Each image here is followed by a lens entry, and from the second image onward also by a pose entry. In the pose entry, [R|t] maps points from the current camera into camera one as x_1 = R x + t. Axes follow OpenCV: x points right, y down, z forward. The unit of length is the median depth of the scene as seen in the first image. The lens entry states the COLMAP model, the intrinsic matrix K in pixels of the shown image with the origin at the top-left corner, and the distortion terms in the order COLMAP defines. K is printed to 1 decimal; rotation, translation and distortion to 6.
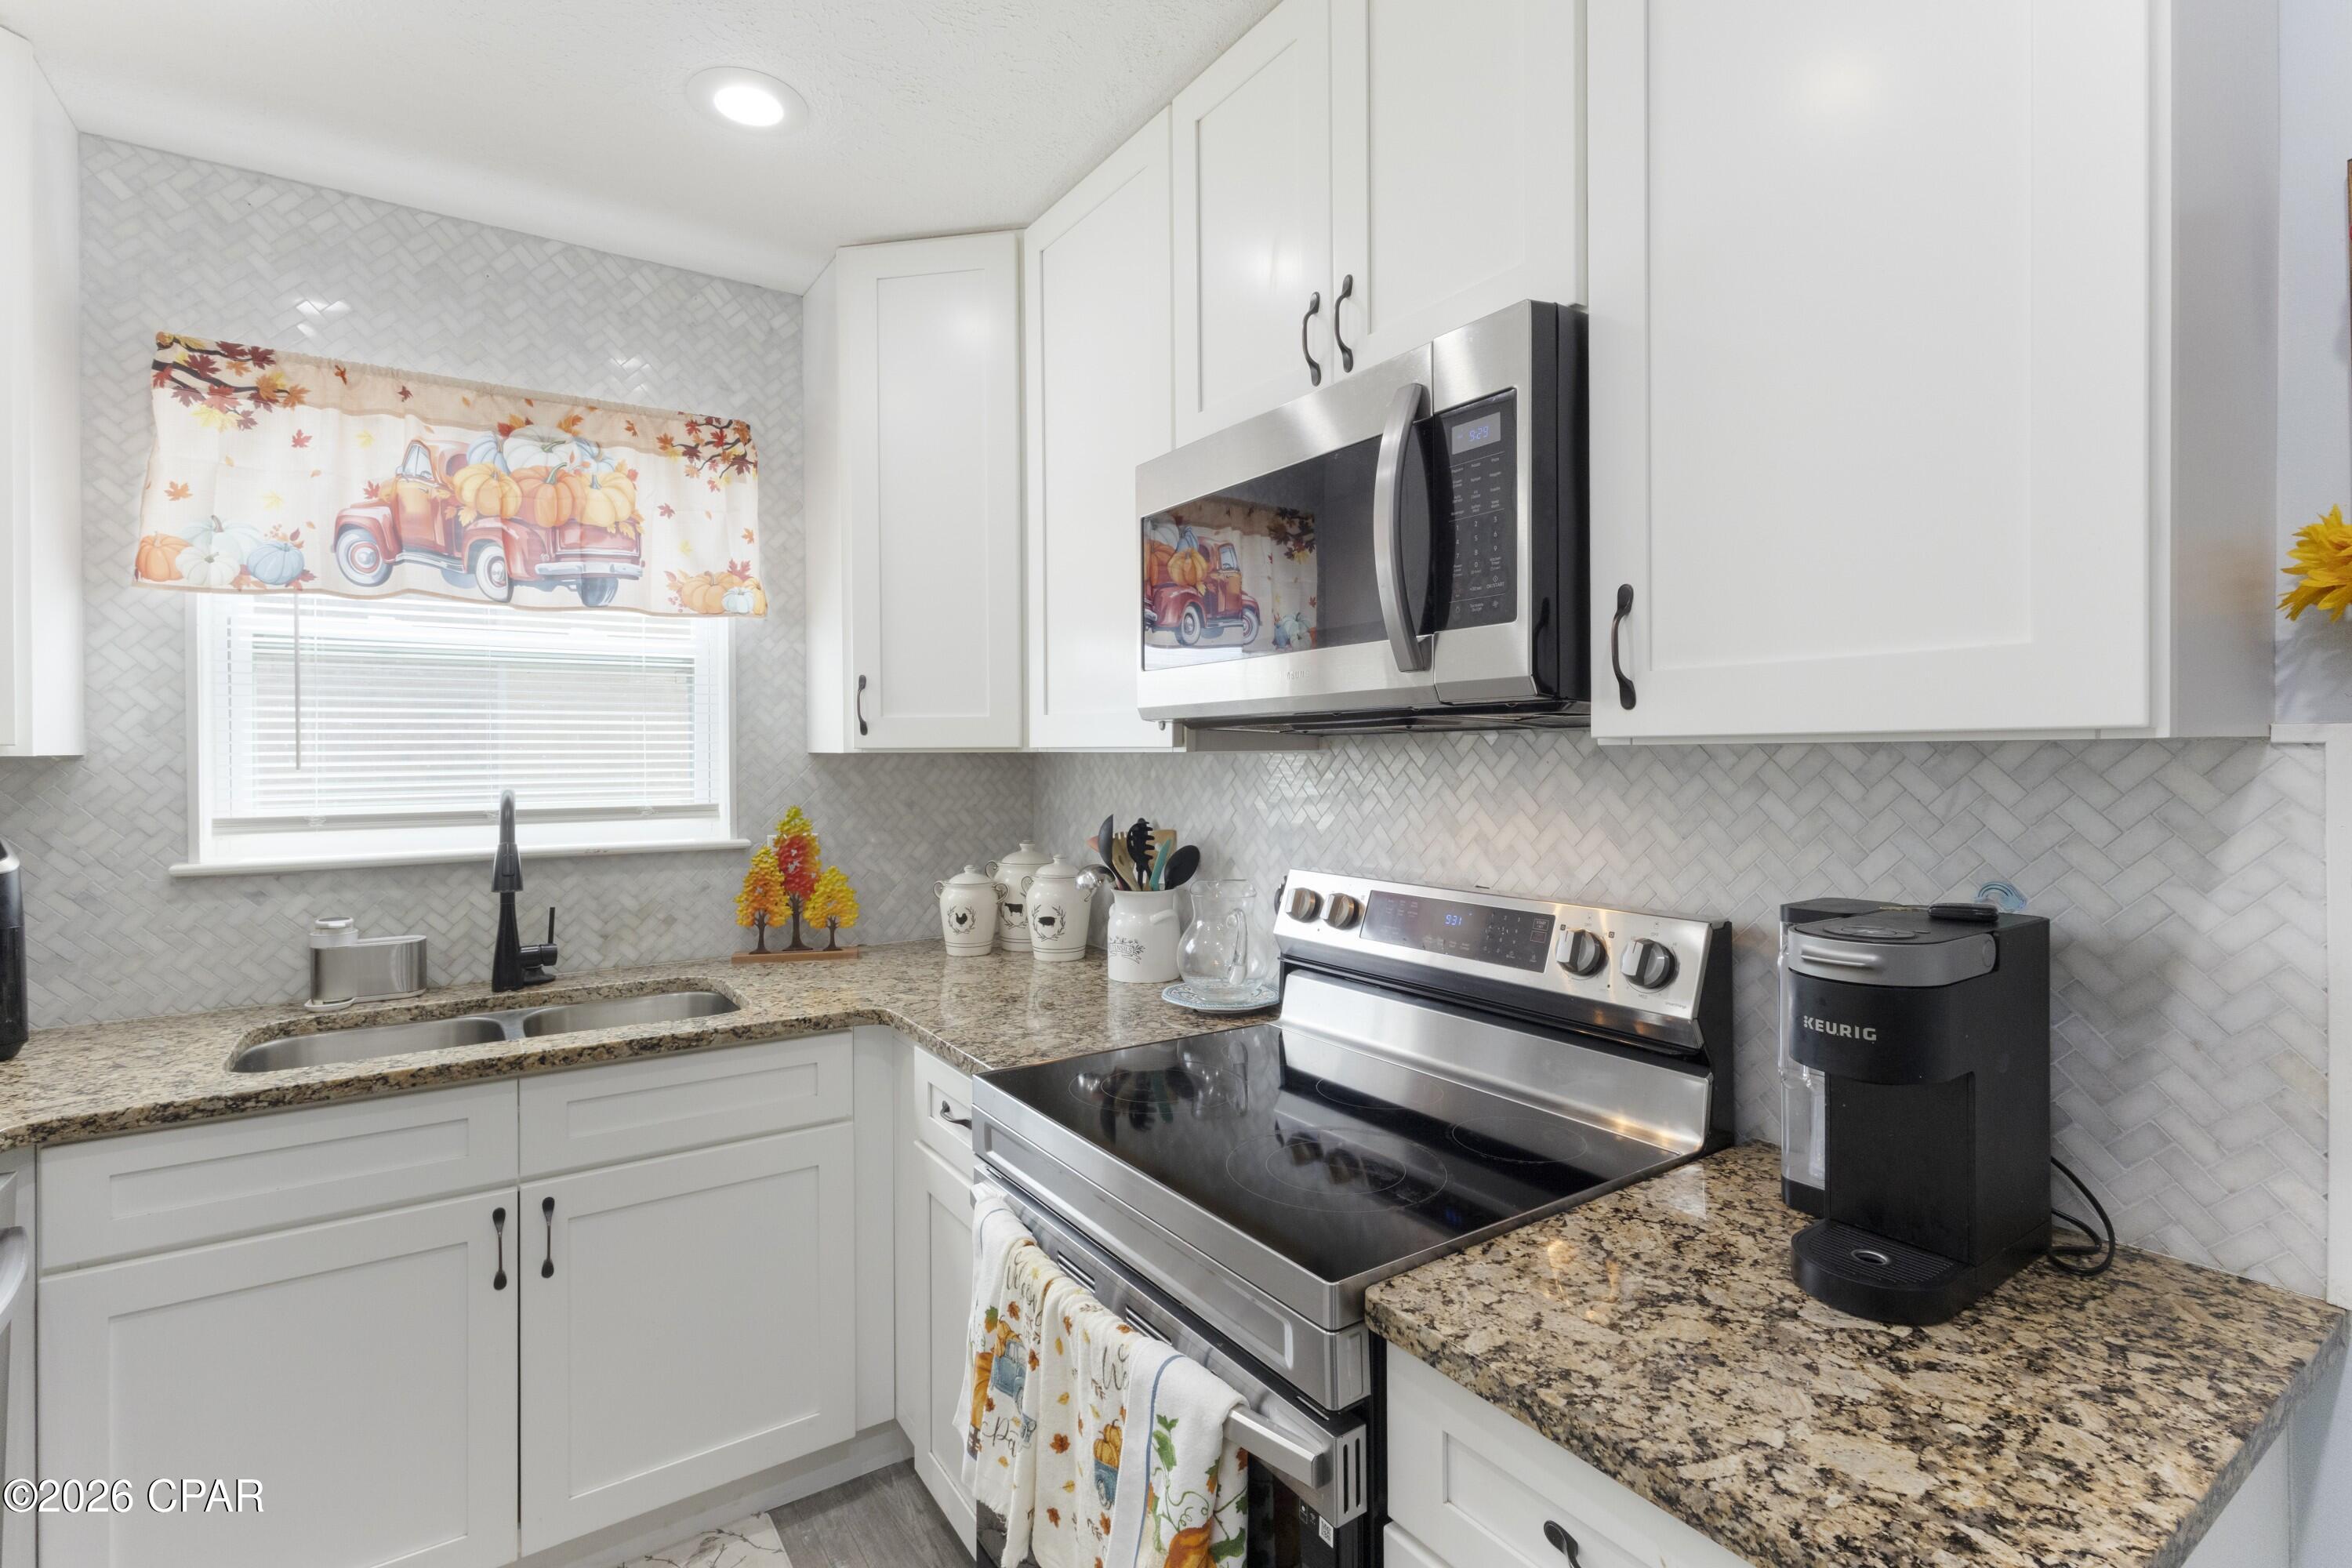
lens RADIAL K [[1084.8, 0, 1169.8], [0, 1084.8, 805.9], [0, 0, 1]] dist [0.002437, 0.000521]
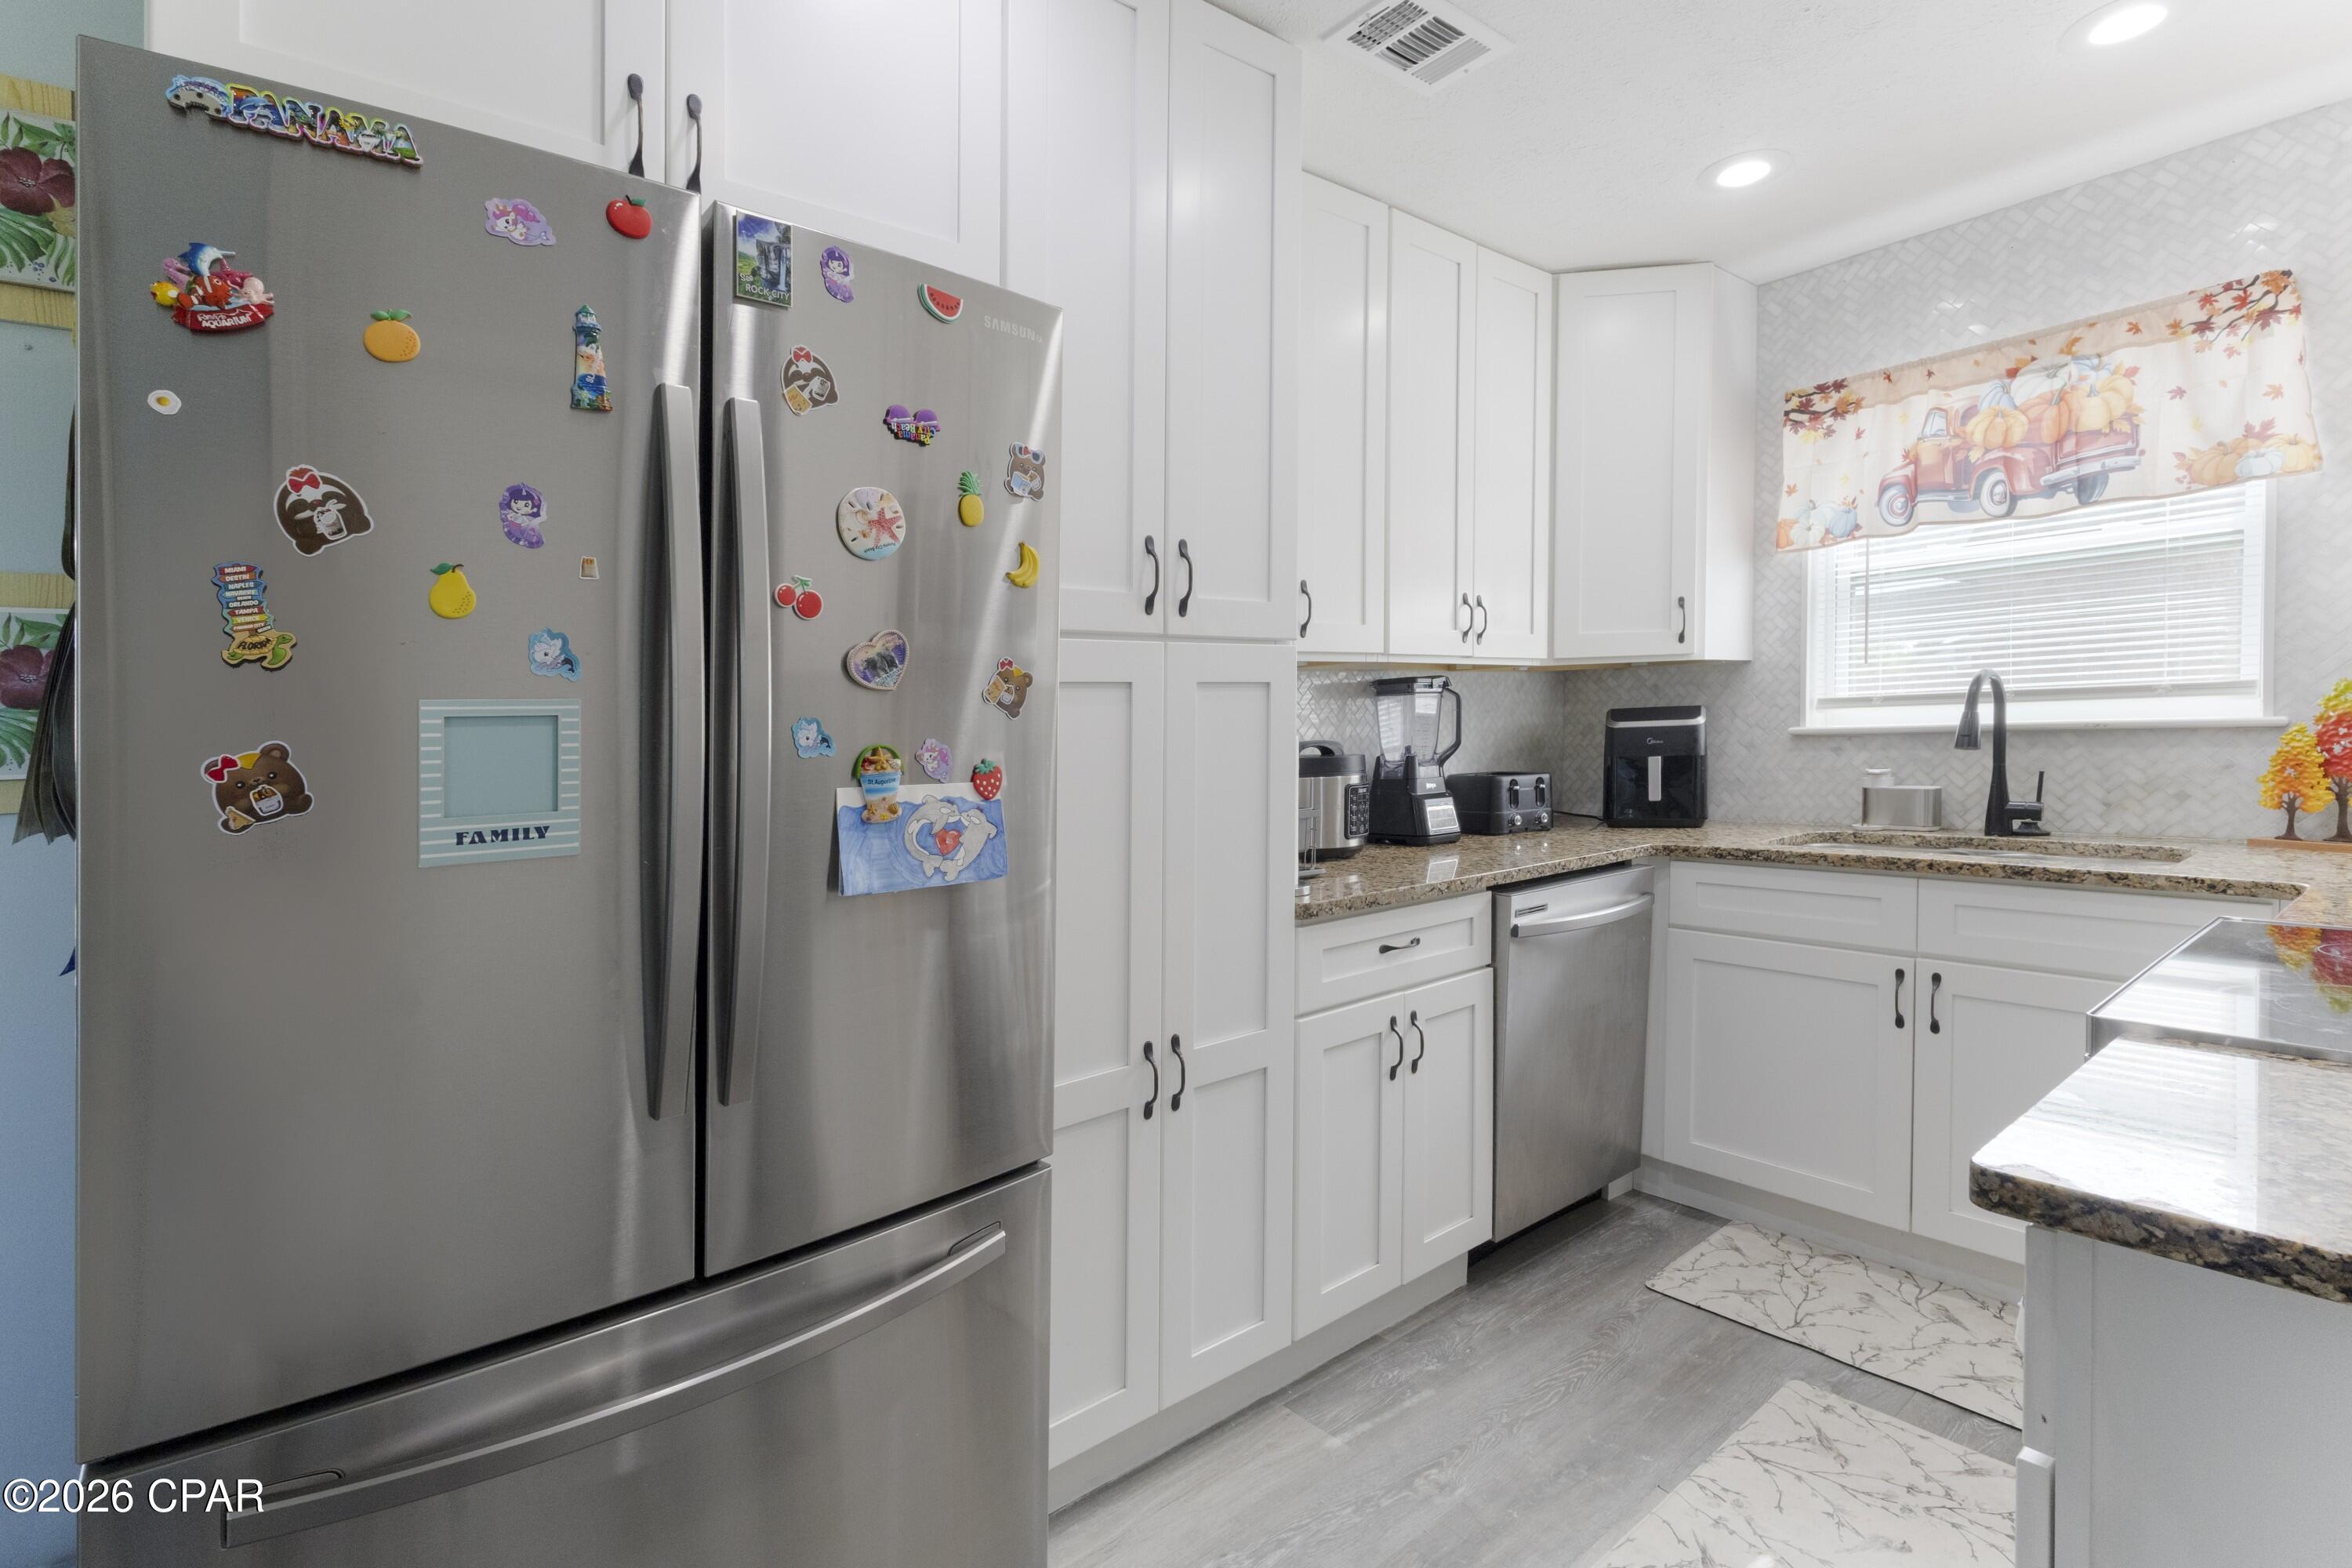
lens RADIAL K [[1104.0, 0, 1169.2], [0, 1104.0, 741.6], [0, 0, 1]] dist [0.010404, 0.000004]
pose [[0.094211, 0.011721, -0.995483, 0.542691], [-0.016307, 0.999815, 0.010229, 0.066905], [0.995419, 0.015269, 0.094385, -0.042926]]
